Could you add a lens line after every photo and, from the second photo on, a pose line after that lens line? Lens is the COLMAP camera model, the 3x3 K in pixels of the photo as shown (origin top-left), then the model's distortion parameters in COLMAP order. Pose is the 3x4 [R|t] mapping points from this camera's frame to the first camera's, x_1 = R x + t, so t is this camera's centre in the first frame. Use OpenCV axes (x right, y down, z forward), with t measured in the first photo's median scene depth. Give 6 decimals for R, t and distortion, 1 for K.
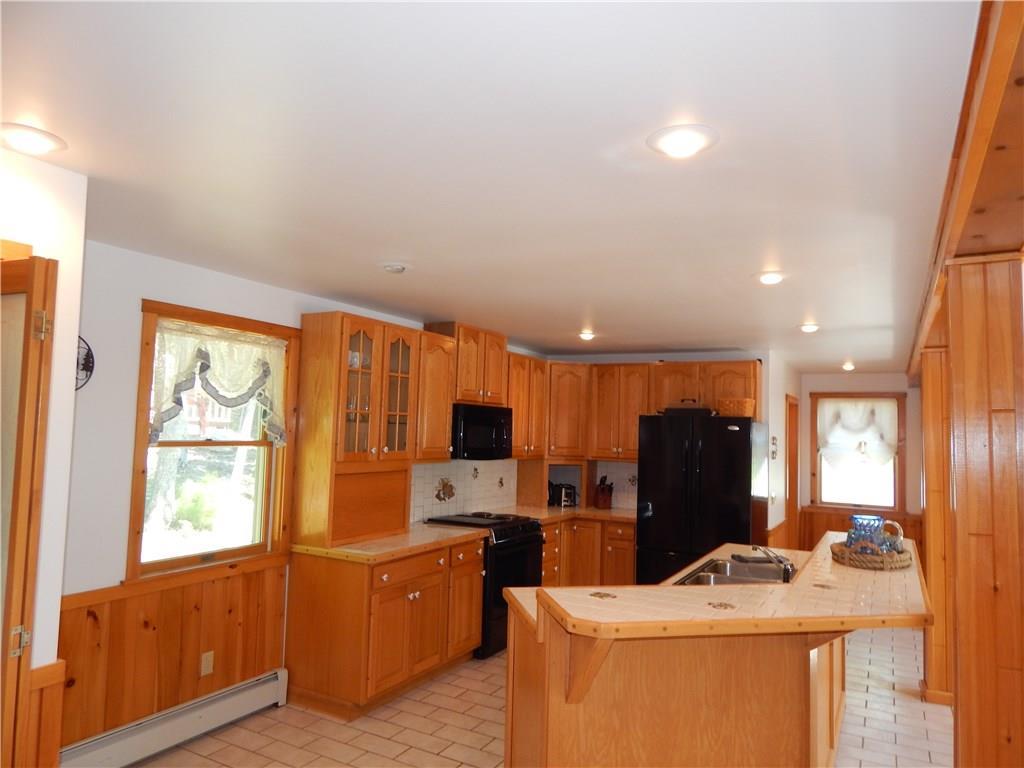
lens RADIAL K [[687.3, 0, 510.5], [0, 687.3, 384.3], [0, 0, 1]] dist [0.002784, -0.002283]
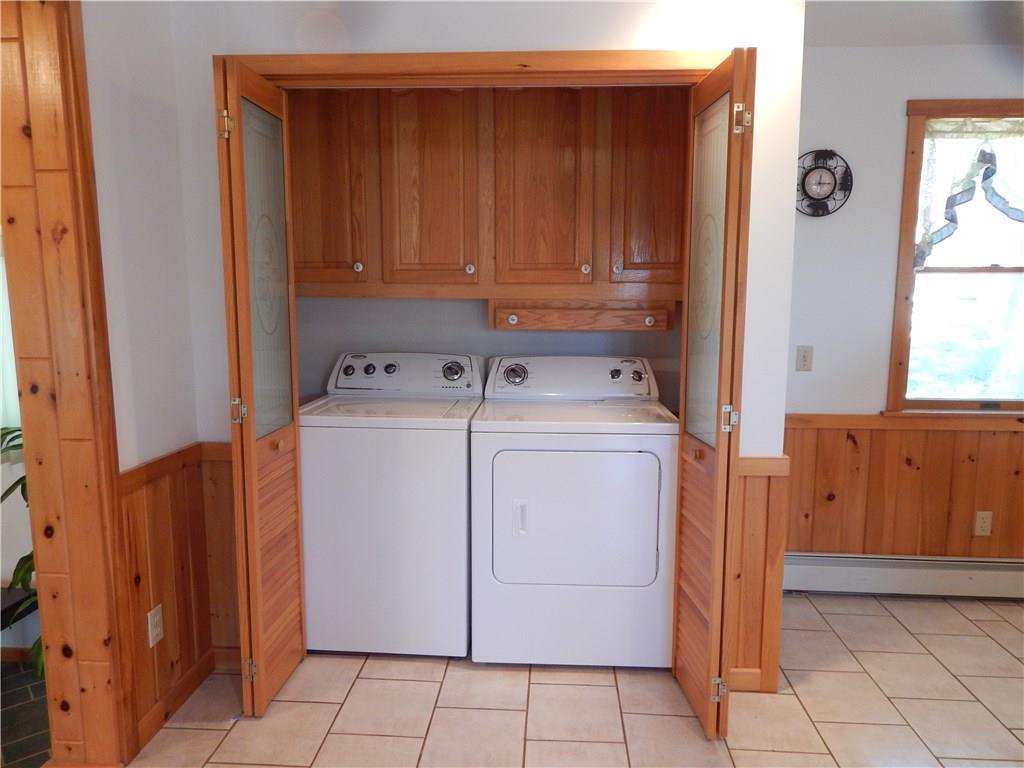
lens RADIAL K [[687.3, 0, 514.0], [0, 687.3, 384.5], [0, 0, 1]] dist [0.002784, -0.002283]
pose [[0.436693, 0.099985, -0.894037, 0.067255], [0.060230, 0.988325, 0.139949, 0.077592], [0.897592, -0.114962, 0.425572, 0.120699]]
